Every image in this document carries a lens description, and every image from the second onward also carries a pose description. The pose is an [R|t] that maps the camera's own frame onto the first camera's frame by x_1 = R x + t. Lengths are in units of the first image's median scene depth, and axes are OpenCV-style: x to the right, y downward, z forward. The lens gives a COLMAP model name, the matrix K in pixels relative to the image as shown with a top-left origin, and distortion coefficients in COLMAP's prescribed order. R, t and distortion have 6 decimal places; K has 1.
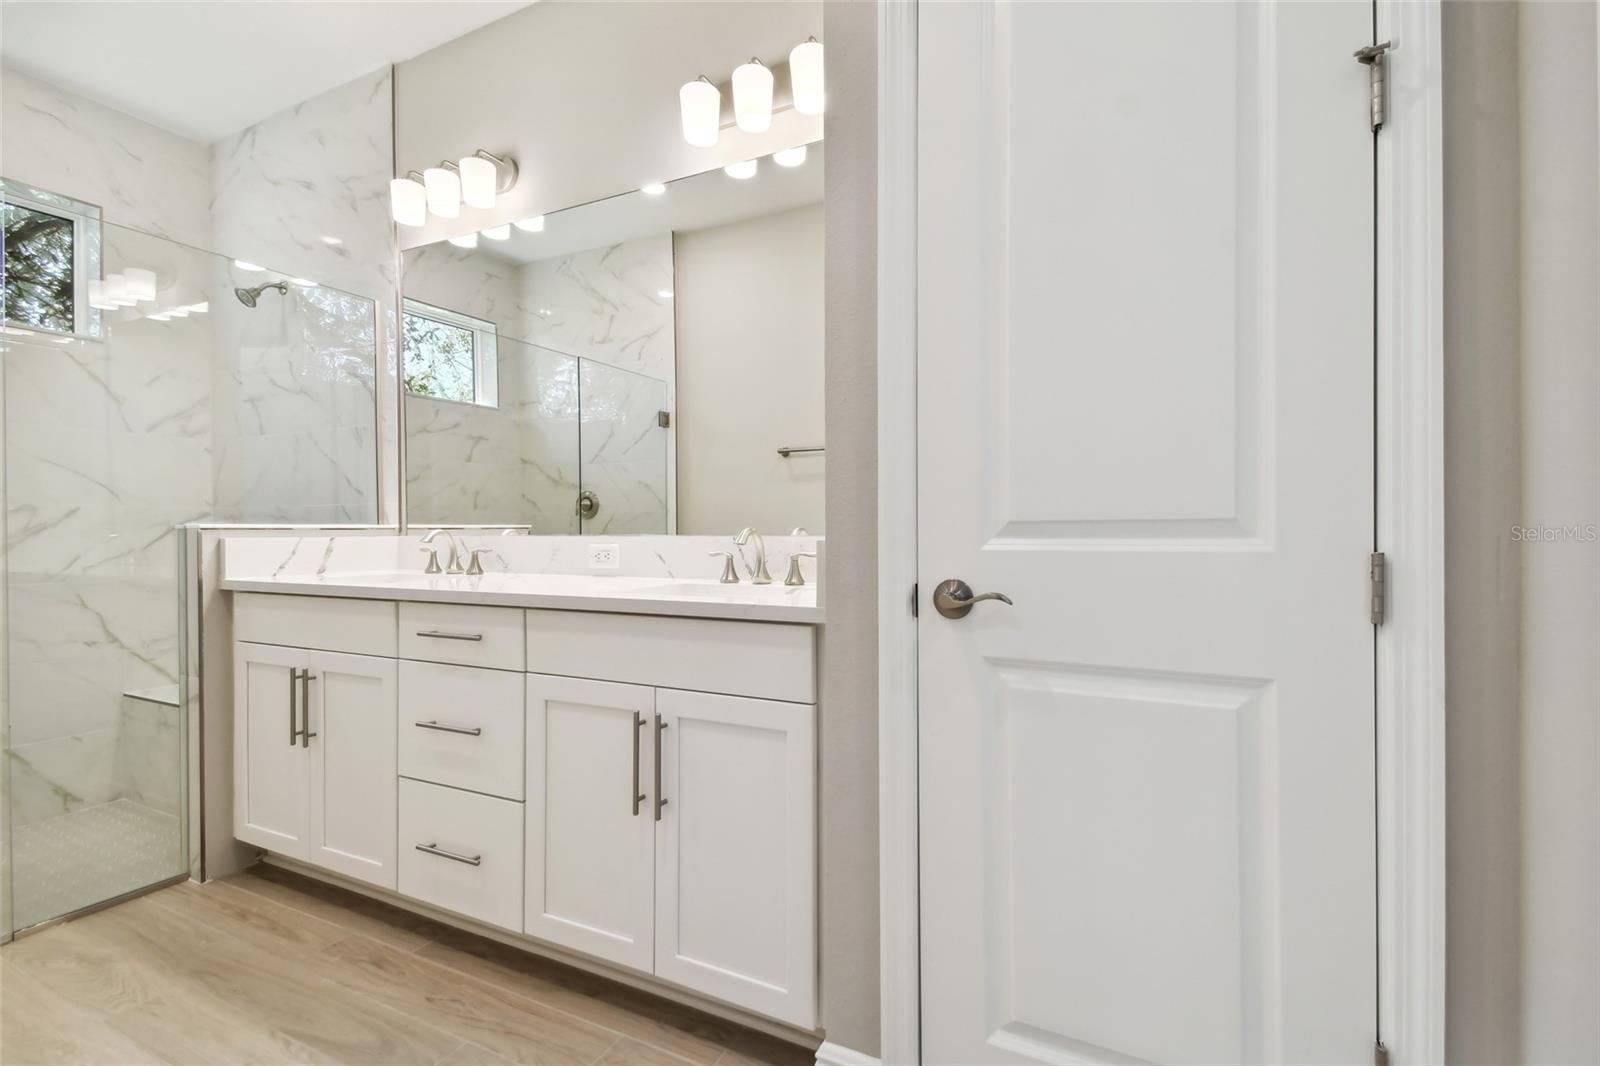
lens RADIAL K [[705.5, 0, 800.2], [0, 705.5, 539.4], [0, 0, 1]] dist [0.047134, -0.022310]
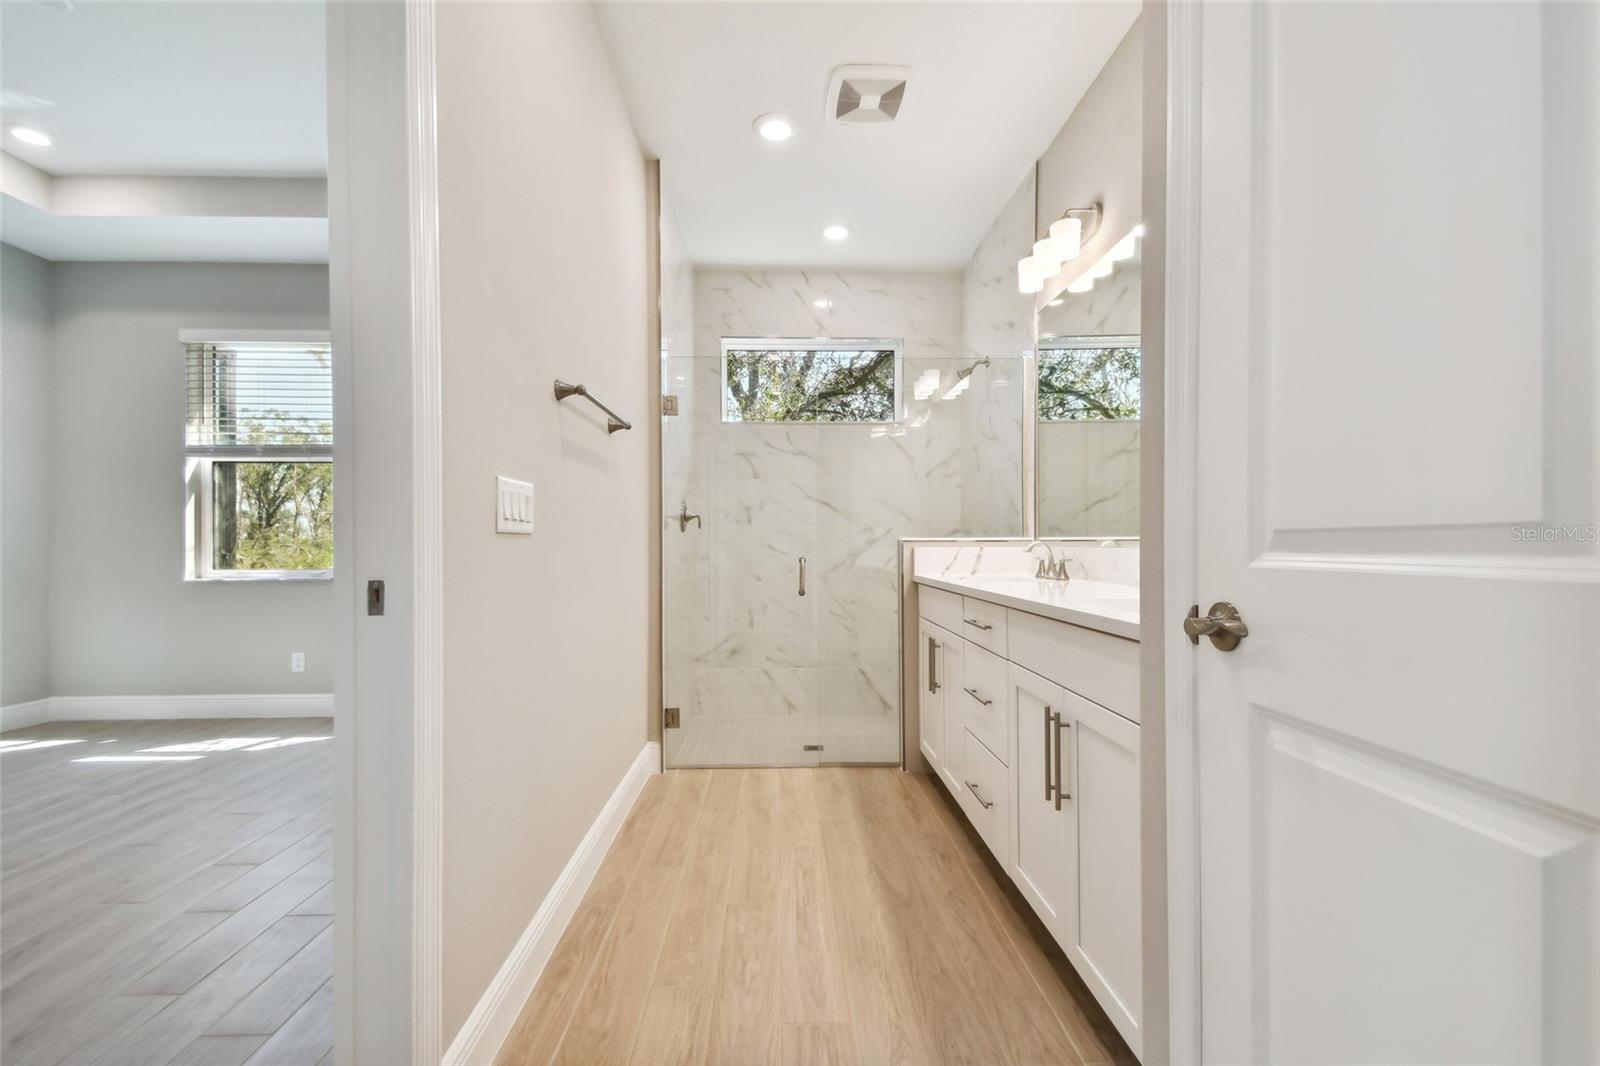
lens RADIAL K [[699.1, 0, 801.1], [0, 699.1, 550.9], [0, 0, 1]] dist [0.046484, -0.022959]
pose [[0.470922, 0.009854, -0.882120, 0.440446], [-0.008622, 0.999941, 0.006567, -0.002377], [0.882132, 0.004513, 0.470980, 0.116546]]
